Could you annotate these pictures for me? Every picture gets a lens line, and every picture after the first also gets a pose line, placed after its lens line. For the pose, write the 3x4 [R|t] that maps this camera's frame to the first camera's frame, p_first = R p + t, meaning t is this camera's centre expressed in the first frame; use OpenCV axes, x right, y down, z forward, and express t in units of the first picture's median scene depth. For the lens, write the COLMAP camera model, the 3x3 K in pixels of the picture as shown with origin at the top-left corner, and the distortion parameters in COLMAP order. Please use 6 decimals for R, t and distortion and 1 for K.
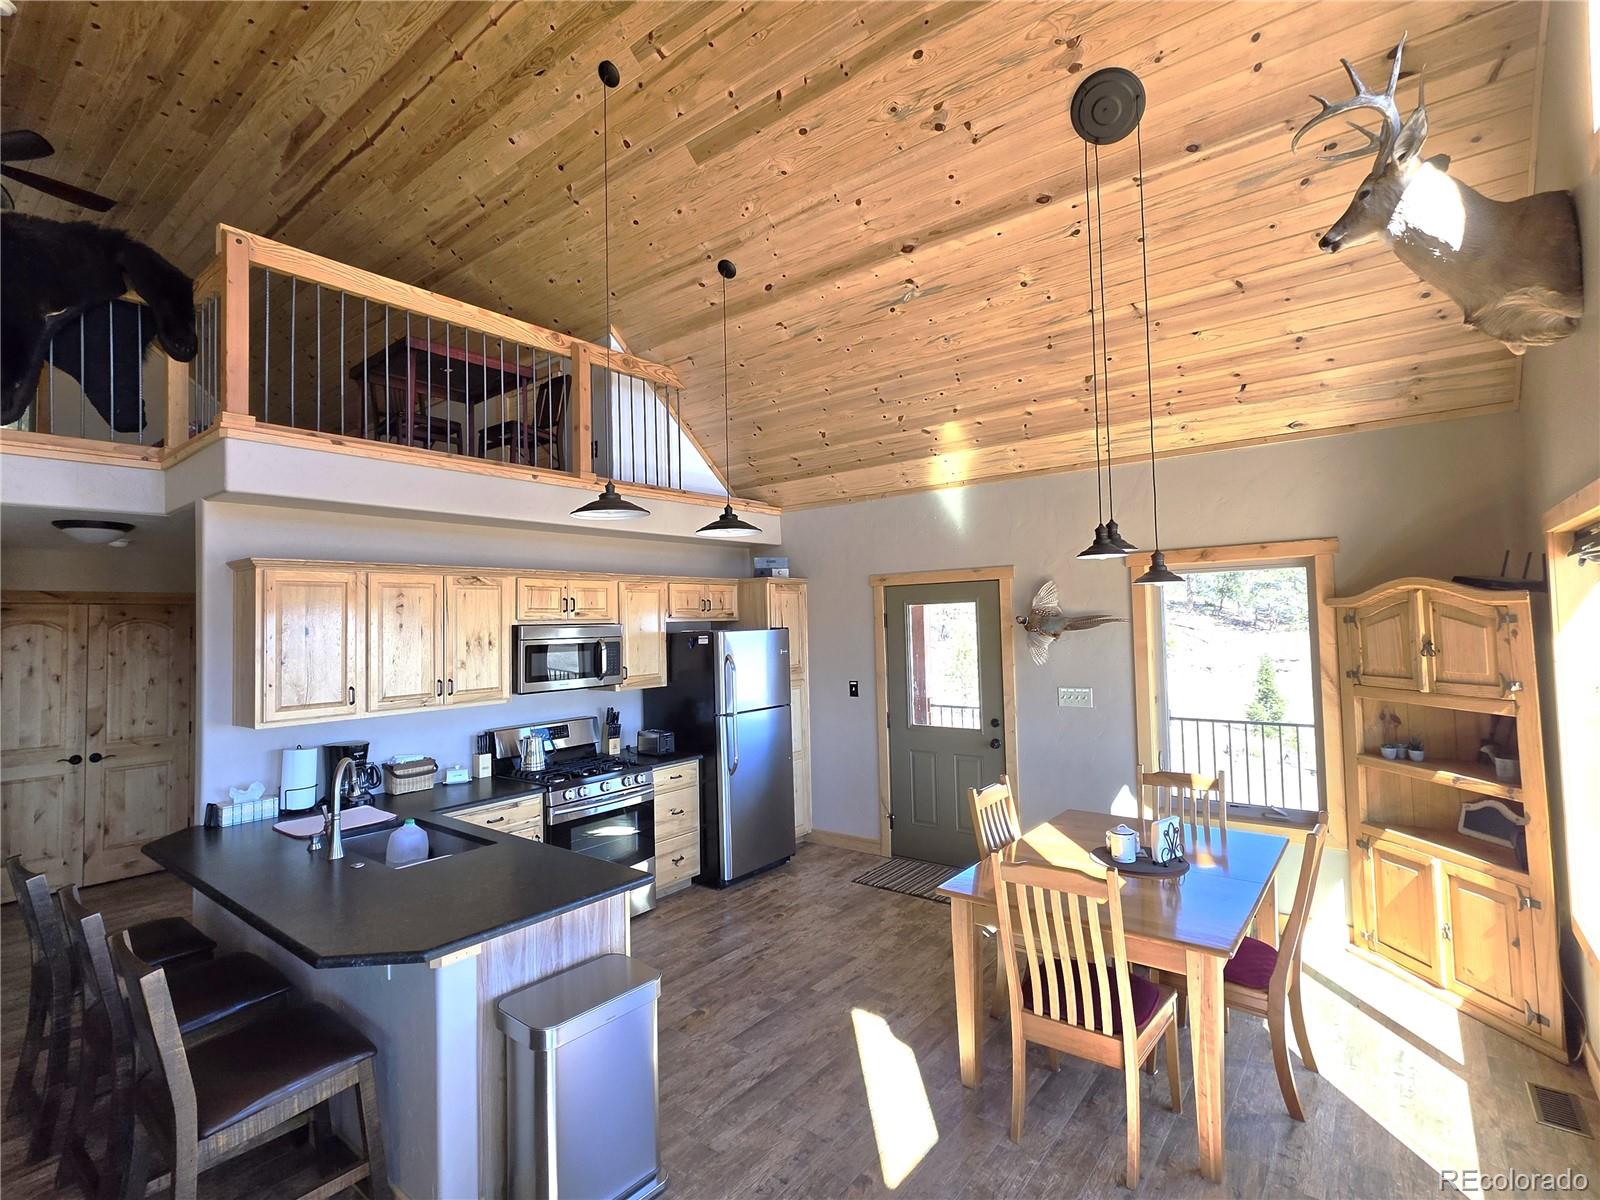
lens RADIAL K [[765.7, 0, 794.3], [0, 765.7, 590.5], [0, 0, 1]] dist [-0.001694, 0.002097]
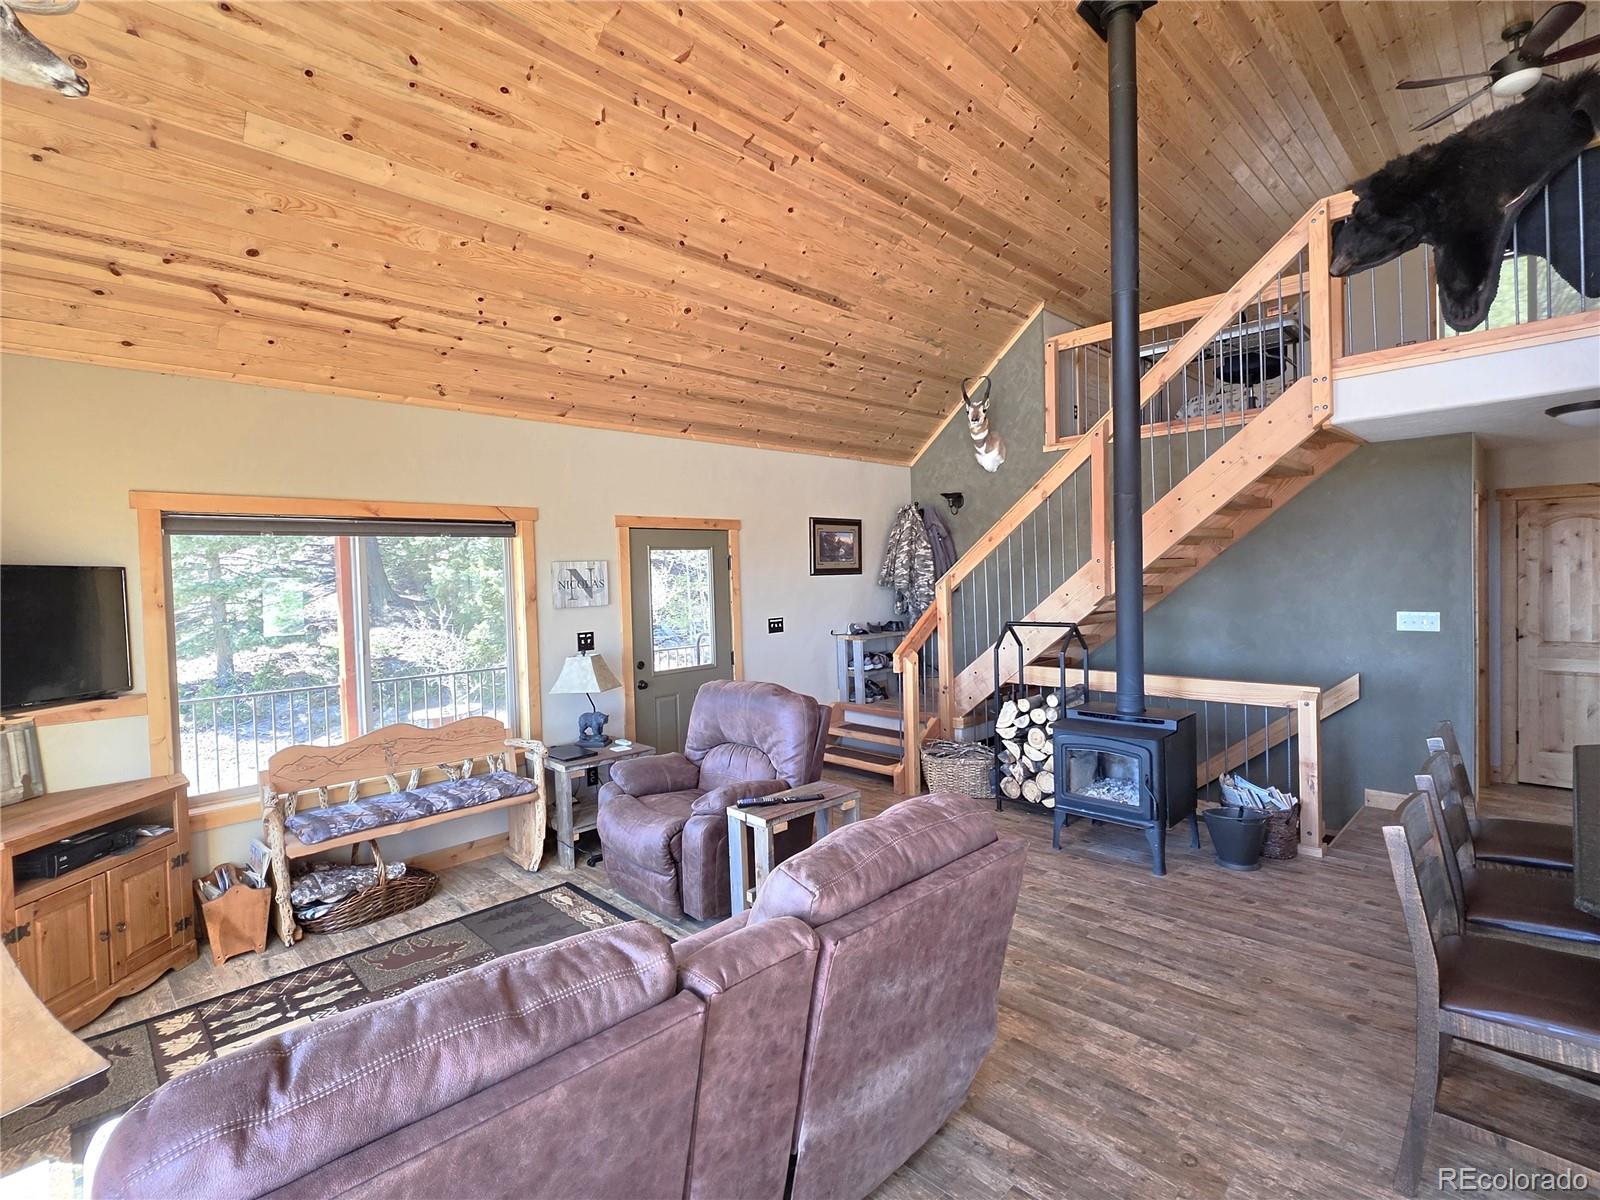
lens RADIAL K [[765.7, 0, 794.3], [0, 765.7, 590.5], [0, 0, 1]] dist [-0.001694, 0.002097]
pose [[-0.113173, 0.049154, -0.992359, 0.102009], [0.074640, 0.996374, 0.040840, 0.021422], [0.990768, -0.069448, -0.116431, 0.106176]]
